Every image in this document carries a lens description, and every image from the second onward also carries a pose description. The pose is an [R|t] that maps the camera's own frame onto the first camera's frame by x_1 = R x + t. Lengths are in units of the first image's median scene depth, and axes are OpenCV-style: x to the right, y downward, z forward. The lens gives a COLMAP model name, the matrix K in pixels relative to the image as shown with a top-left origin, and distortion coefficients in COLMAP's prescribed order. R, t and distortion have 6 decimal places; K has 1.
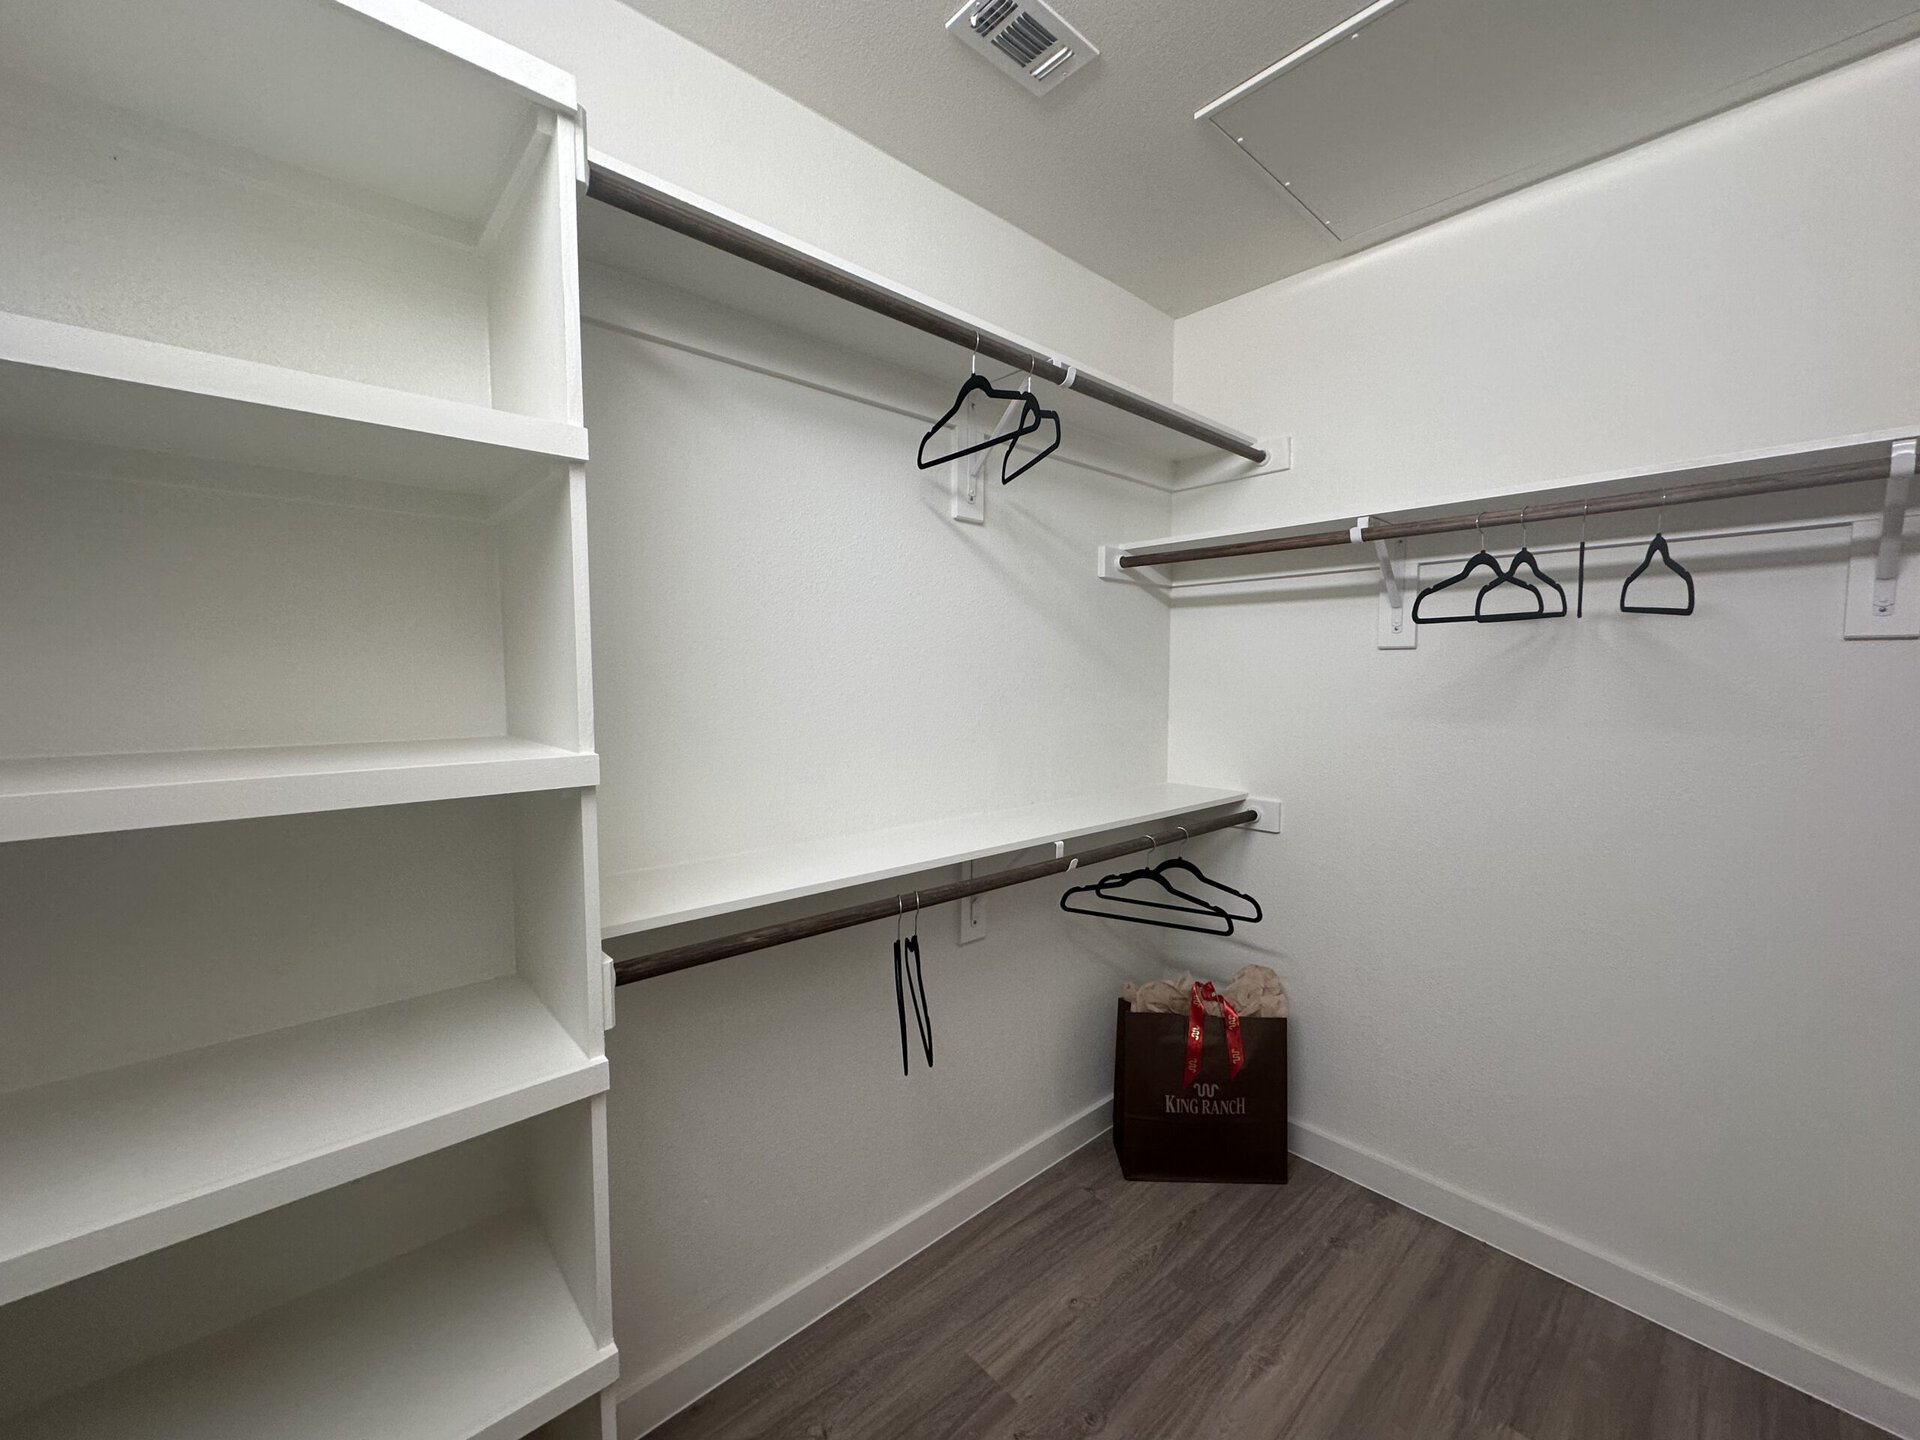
lens RADIAL K [[761.8, 0, 960.0], [0, 761.8, 720.0], [0, 0, 1]] dist [-0.000152, -0.000271]
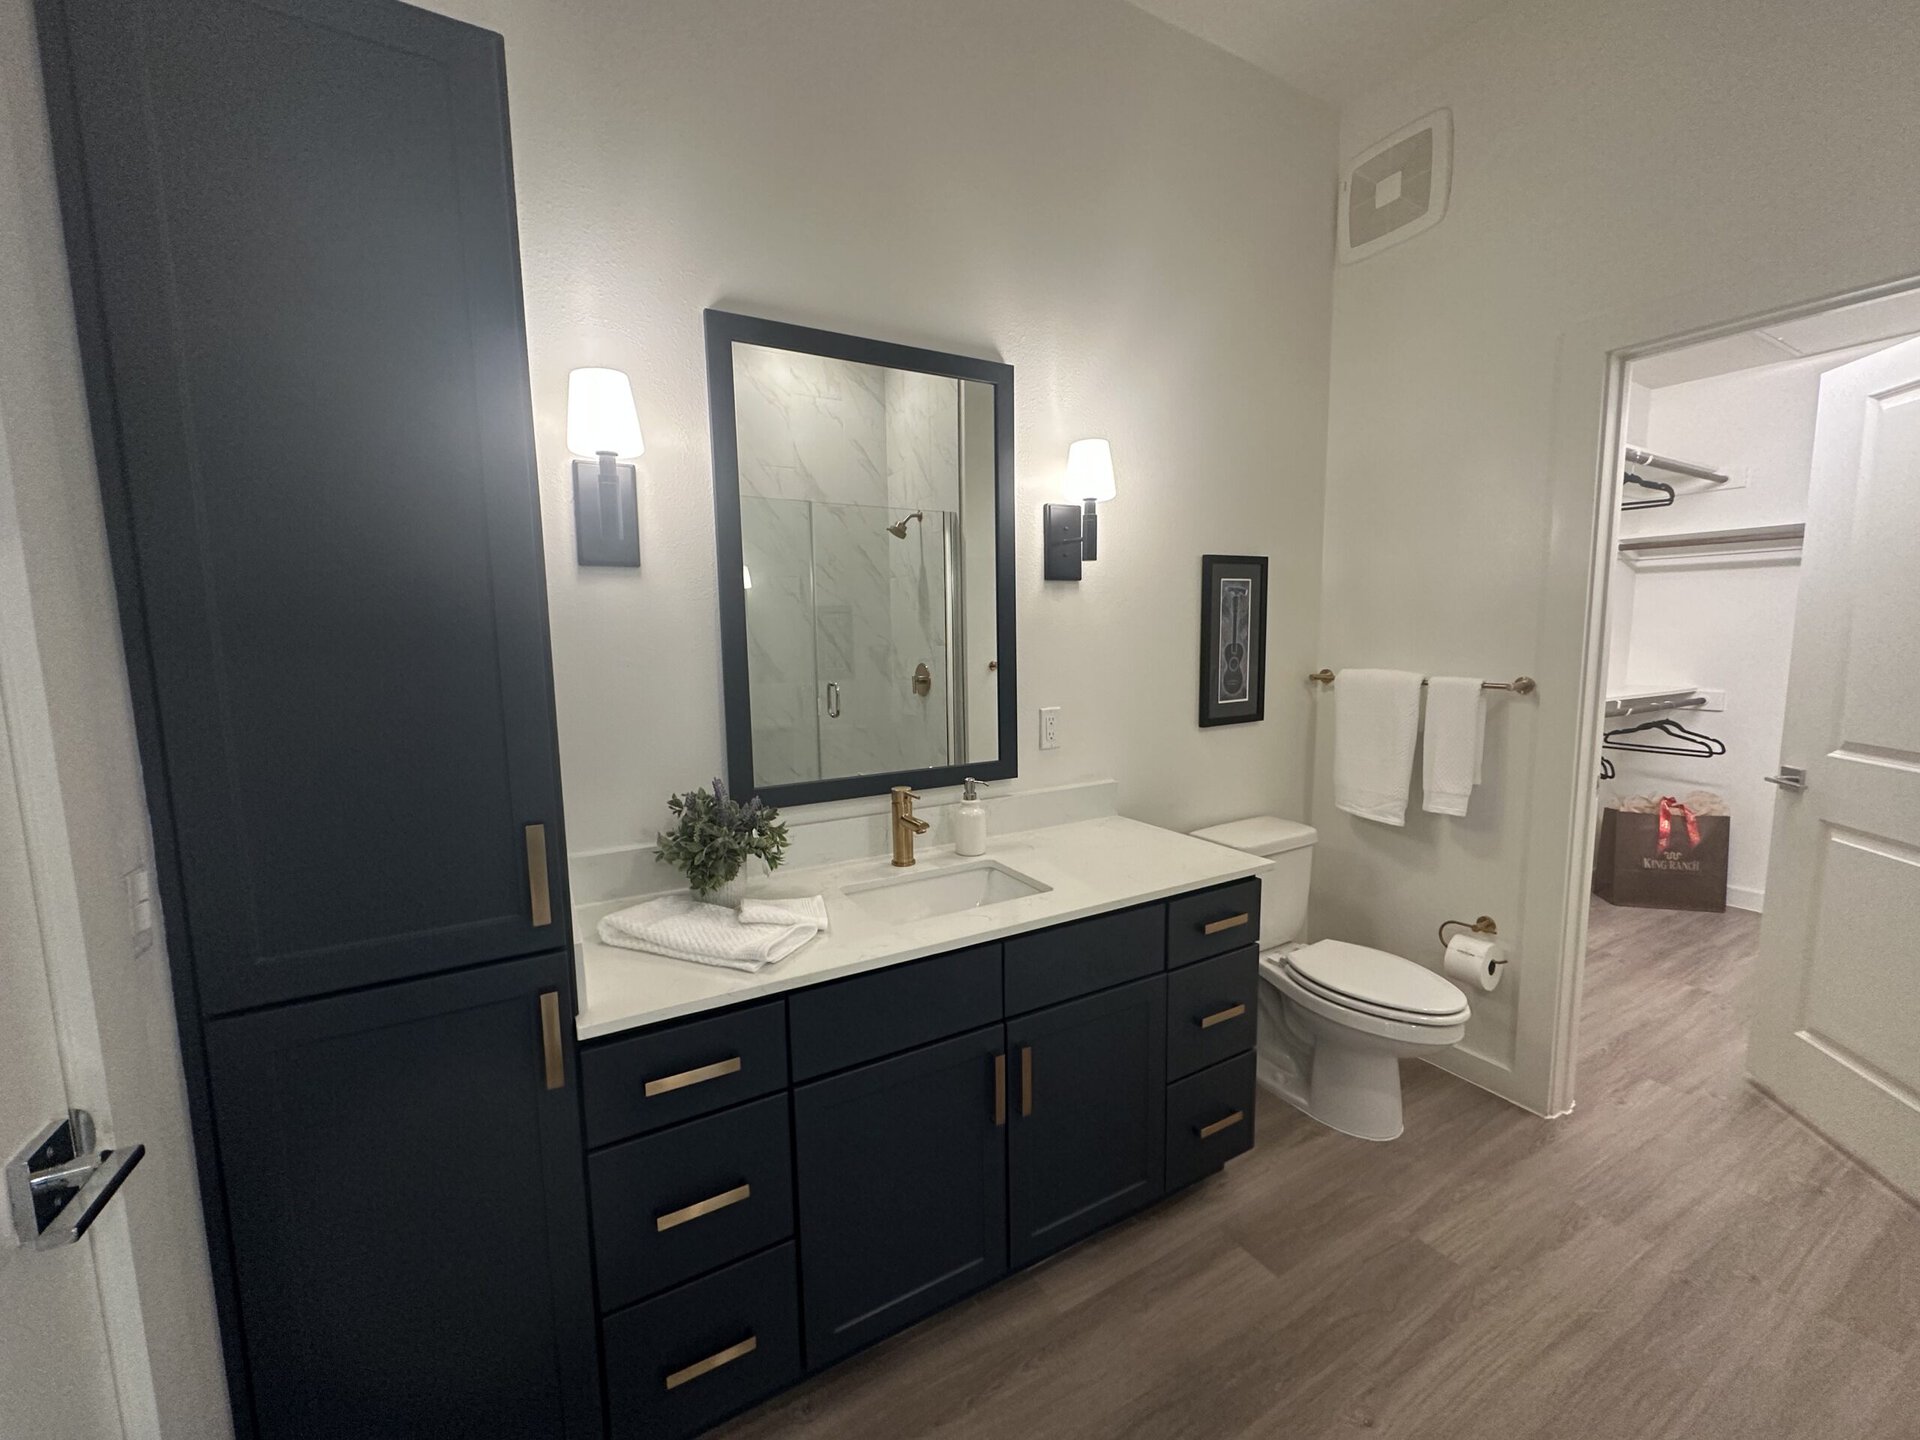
lens RADIAL K [[761.8, 0, 960.0], [0, 761.8, 720.0], [0, 0, 1]] dist [-0.000152, -0.000271]
pose [[0.973982, 0.005312, -0.226561, -0.848410], [0.007119, 0.998515, 0.054014, 0.071646], [0.226511, -0.054221, 0.972498, -1.014424]]
